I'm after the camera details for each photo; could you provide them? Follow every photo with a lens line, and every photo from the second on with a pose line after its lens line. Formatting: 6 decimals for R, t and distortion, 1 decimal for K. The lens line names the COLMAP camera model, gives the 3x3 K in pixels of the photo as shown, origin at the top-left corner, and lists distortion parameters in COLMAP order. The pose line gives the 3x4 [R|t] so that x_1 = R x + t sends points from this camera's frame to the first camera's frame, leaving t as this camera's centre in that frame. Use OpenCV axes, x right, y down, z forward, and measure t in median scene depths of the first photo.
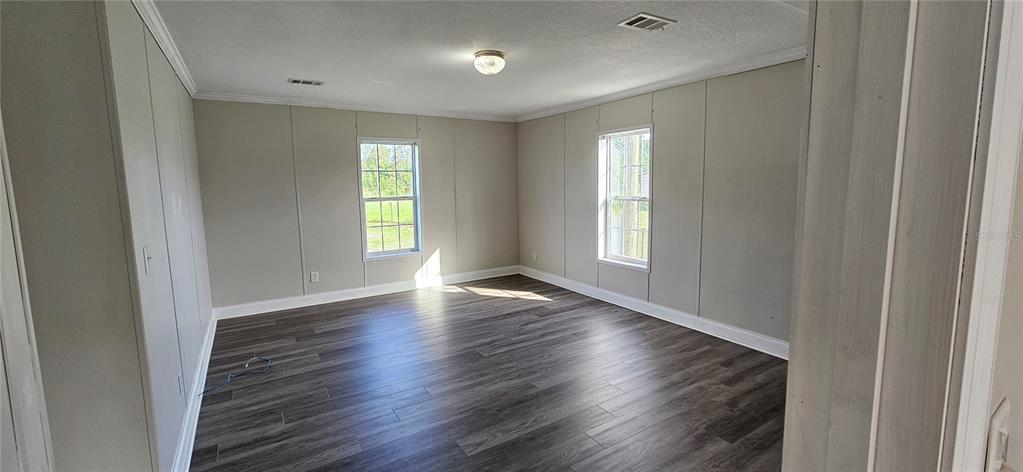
lens RADIAL K [[422.7, 0, 516.0], [0, 422.7, 234.8], [0, 0, 1]] dist [-0.004621, -0.000089]
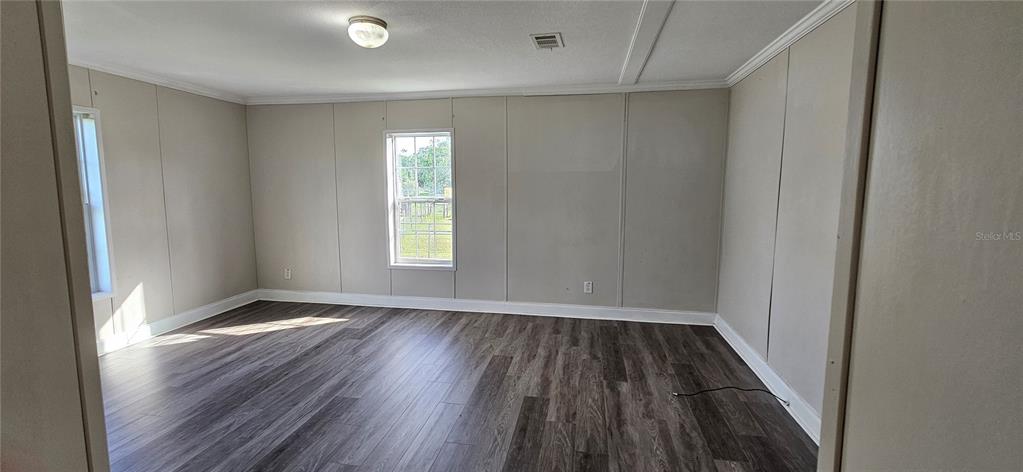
lens RADIAL K [[422.7, 0, 508.0], [0, 422.7, 236.0], [0, 0, 1]] dist [-0.004621, -0.000089]
pose [[0.672127, -0.075547, 0.736572, -0.324871], [0.081748, 0.996271, 0.027588, -0.012467], [-0.735909, 0.041671, 0.675797, 0.174081]]
